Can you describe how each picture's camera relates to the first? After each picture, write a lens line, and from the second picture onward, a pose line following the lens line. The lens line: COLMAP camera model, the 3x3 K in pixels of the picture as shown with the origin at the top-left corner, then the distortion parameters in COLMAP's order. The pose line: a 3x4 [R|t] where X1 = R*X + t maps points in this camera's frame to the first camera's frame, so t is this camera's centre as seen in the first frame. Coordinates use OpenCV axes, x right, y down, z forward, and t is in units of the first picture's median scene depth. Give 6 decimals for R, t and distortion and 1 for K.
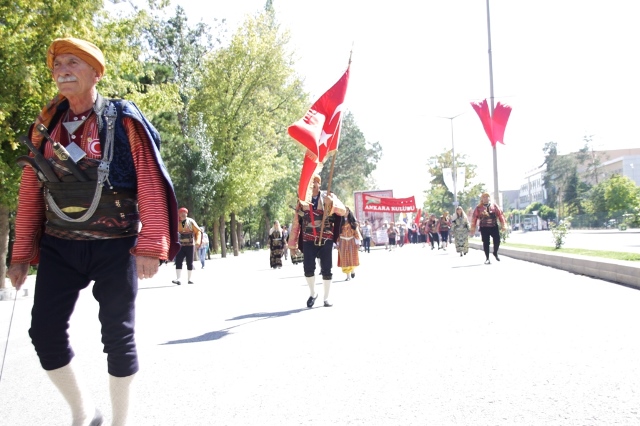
lens RADIAL K [[816.7, 0, 318.9], [0, 816.7, 213.9], [0, 0, 1]] dist [0.178877, 0.000000]
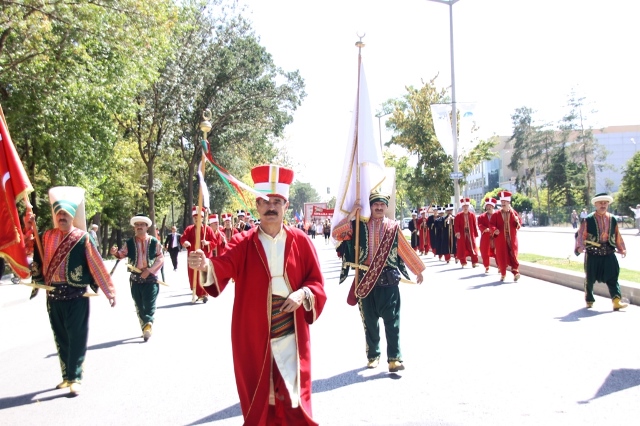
lens RADIAL K [[816.7, 0, 320.2], [0, 816.7, 212.9], [0, 0, 1]] dist [0.178877, 0.000000]
pose [[0.993772, 0.023772, 0.108866, 0.028892], [-0.025736, 0.999530, 0.016675, 0.000849], [-0.108418, -0.019373, 0.993917, 0.436416]]
